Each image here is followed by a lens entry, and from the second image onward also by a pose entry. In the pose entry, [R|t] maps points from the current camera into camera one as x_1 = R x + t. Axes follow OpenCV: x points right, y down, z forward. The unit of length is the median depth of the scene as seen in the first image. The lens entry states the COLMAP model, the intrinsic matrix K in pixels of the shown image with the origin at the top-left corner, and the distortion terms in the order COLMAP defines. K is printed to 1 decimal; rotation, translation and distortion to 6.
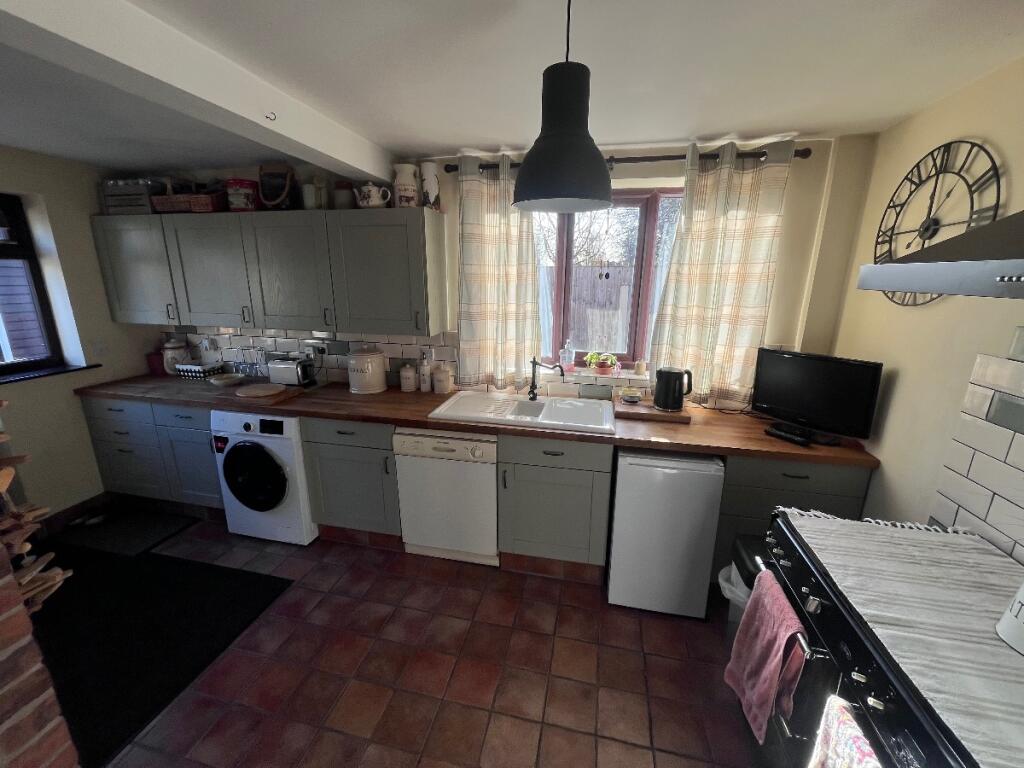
lens RADIAL K [[411.3, 0, 512.5], [0, 411.3, 380.8], [0, 0, 1]] dist [-0.005427, 0.000698]
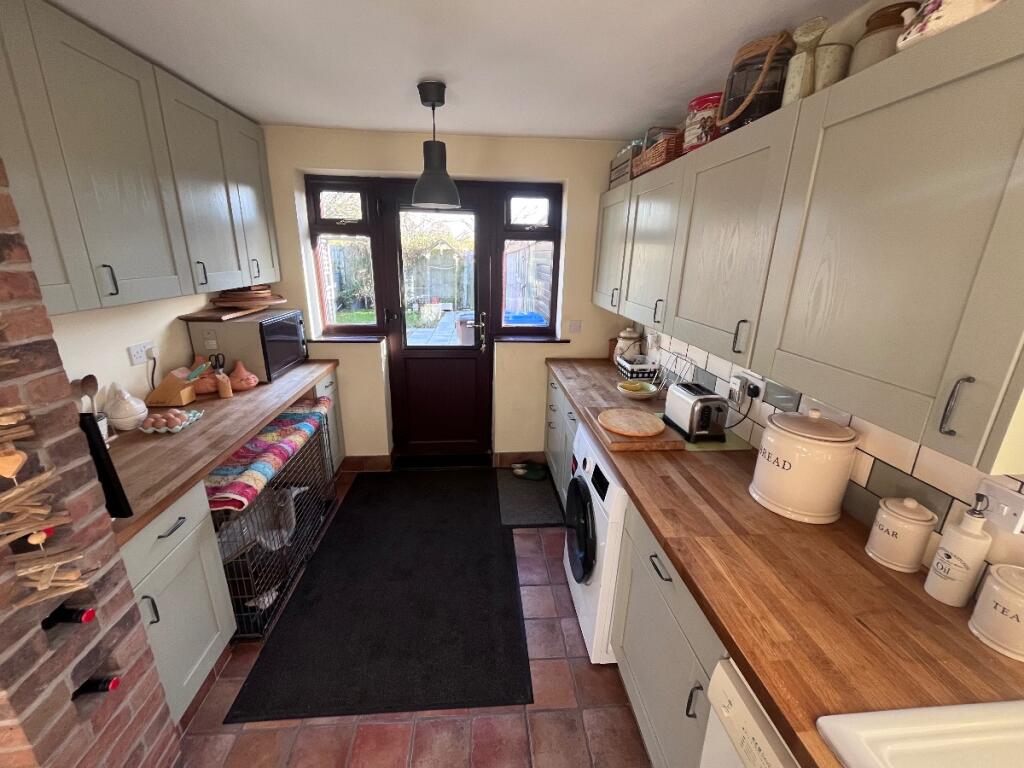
lens RADIAL K [[411.3, 0, 505.5], [0, 411.3, 382.2], [0, 0, 1]] dist [-0.005427, 0.000698]
pose [[0.285501, 0.278899, -0.916899, -0.064844], [-0.256338, 0.944085, 0.207351, -0.144434], [0.923461, 0.175837, 0.341030, 0.626662]]
